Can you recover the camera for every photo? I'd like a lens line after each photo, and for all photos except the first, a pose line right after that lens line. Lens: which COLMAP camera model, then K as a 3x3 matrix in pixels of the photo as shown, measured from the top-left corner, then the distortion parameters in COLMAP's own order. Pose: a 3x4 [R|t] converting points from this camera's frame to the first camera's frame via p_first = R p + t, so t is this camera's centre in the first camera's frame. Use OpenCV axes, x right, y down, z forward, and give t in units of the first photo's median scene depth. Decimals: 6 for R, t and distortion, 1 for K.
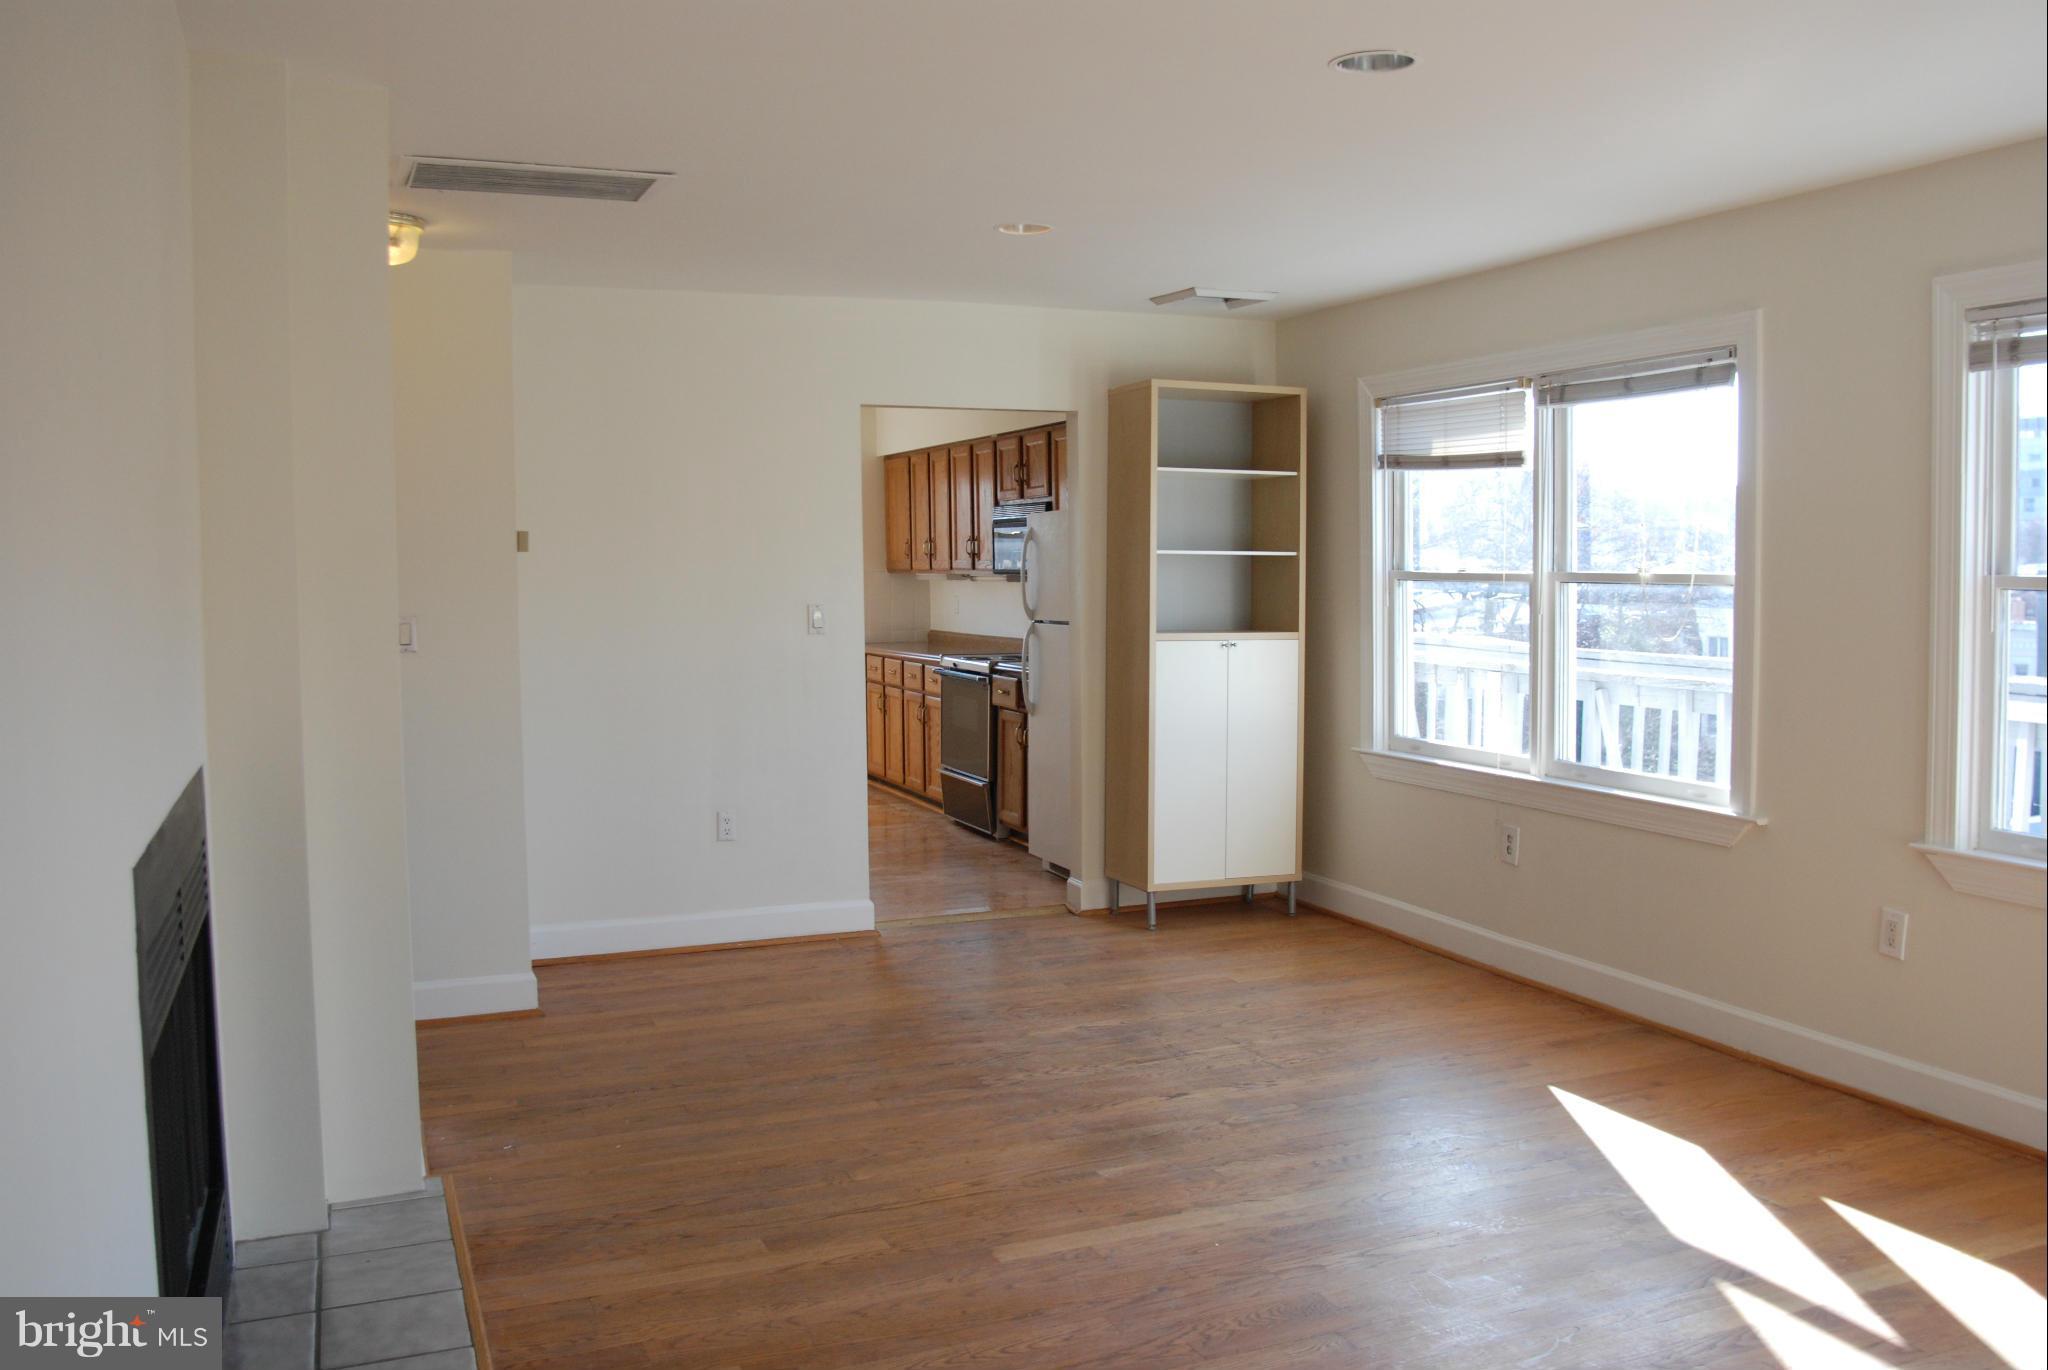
lens RADIAL K [[1751.0, 0, 1024.0], [0, 1751.0, 685.0], [0, 0, 1]] dist [-0.074833, 0.002933]
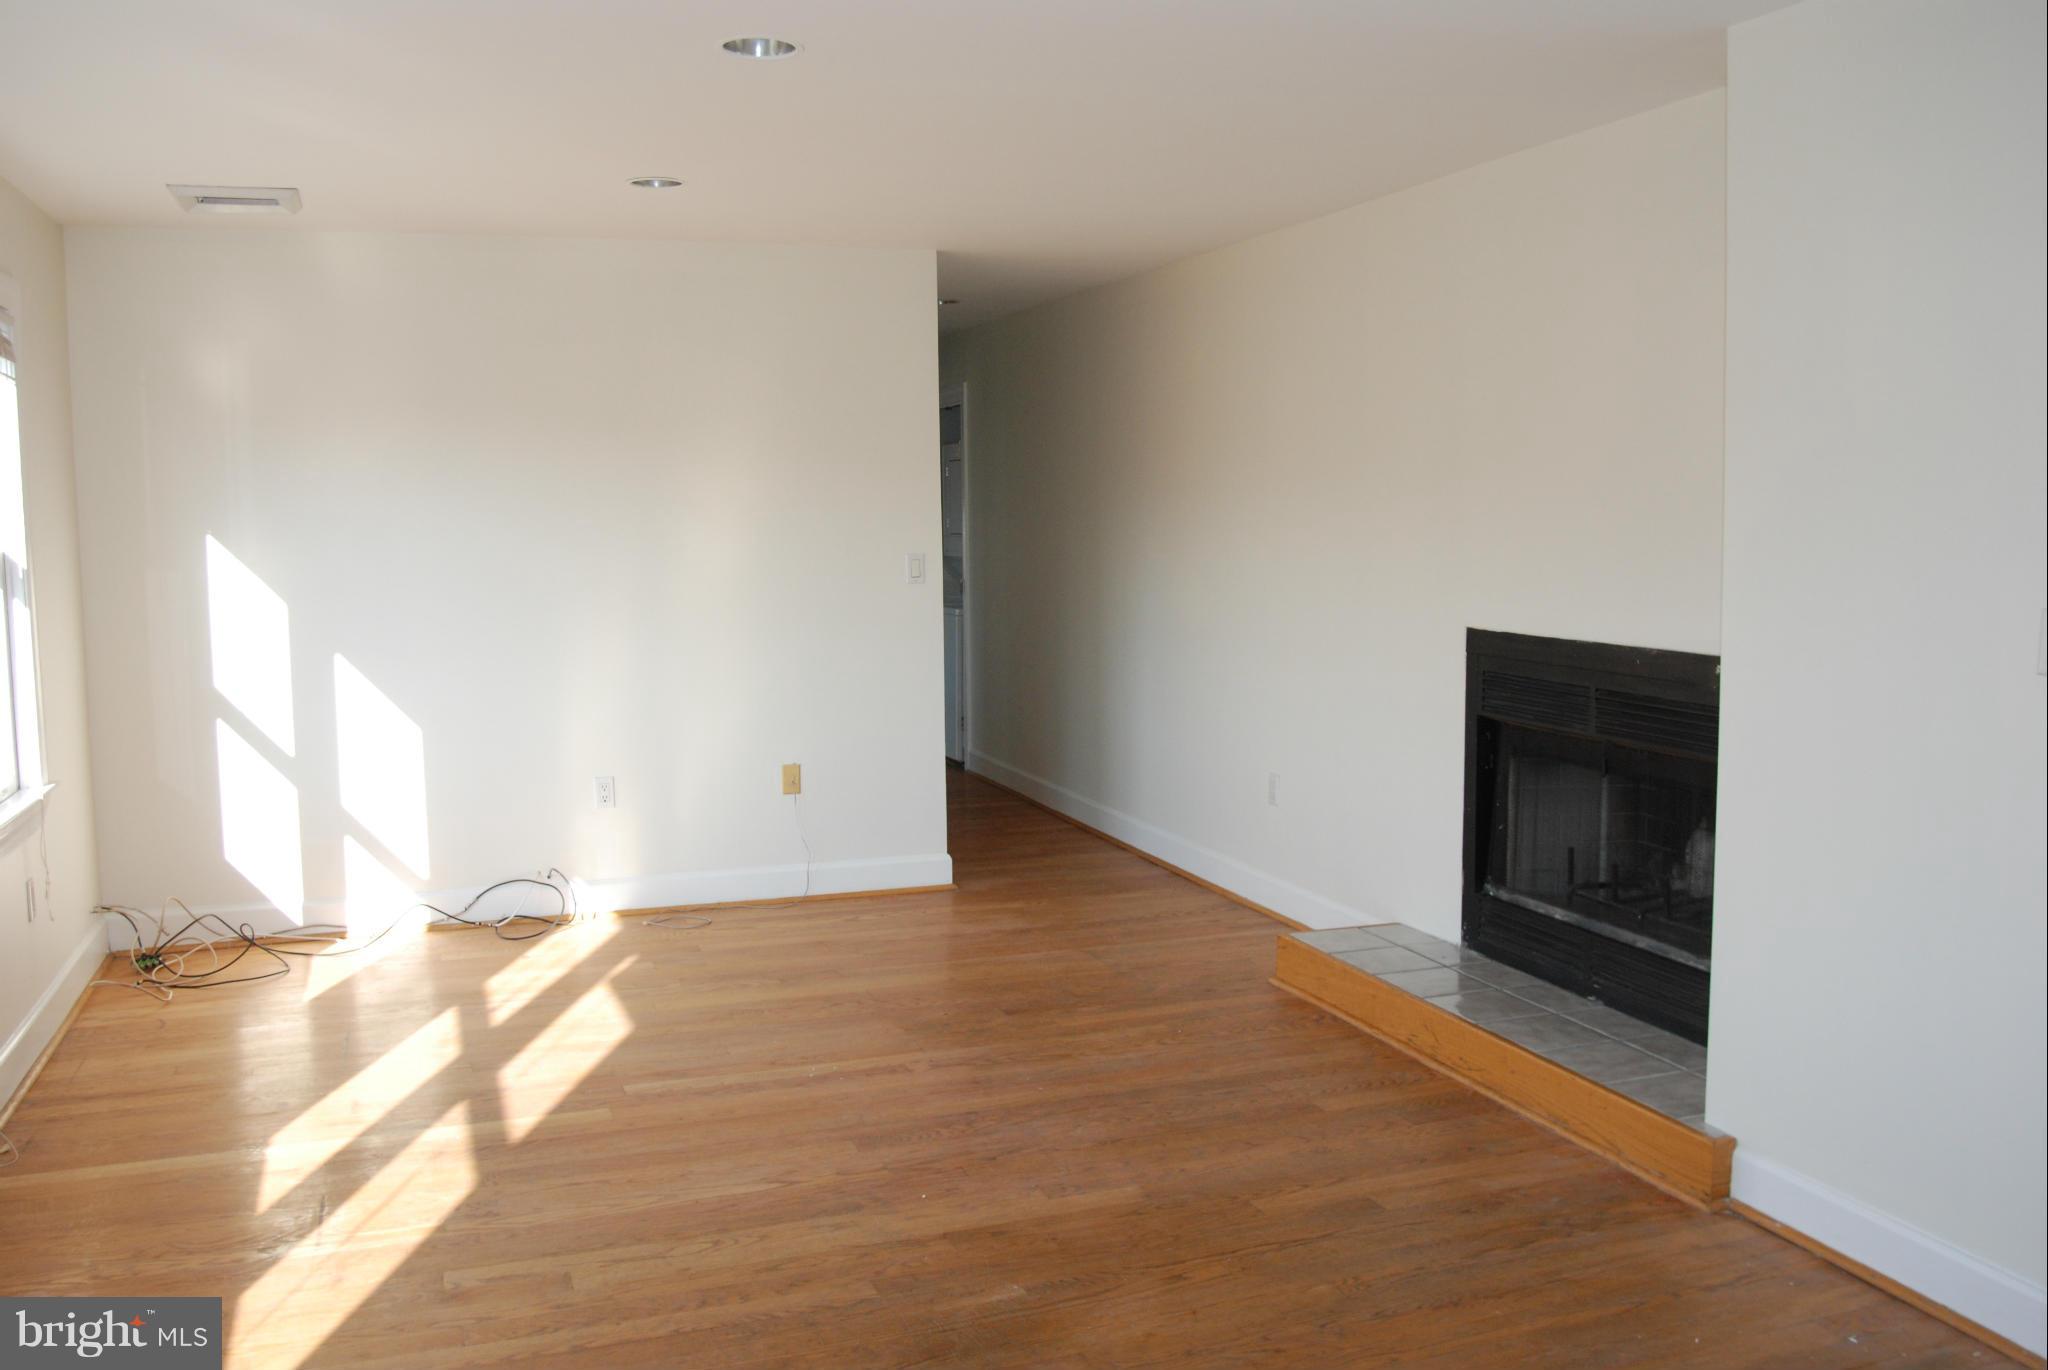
lens RADIAL K [[1751.0, 0, 1024.0], [0, 1751.0, 685.0], [0, 0, 1]] dist [-0.074833, 0.002933]
pose [[-0.999083, 0.015392, 0.039947, 0.007916], [0.022276, 0.983765, 0.178076, -0.144929], [-0.036558, 0.178803, -0.983206, 1.899804]]
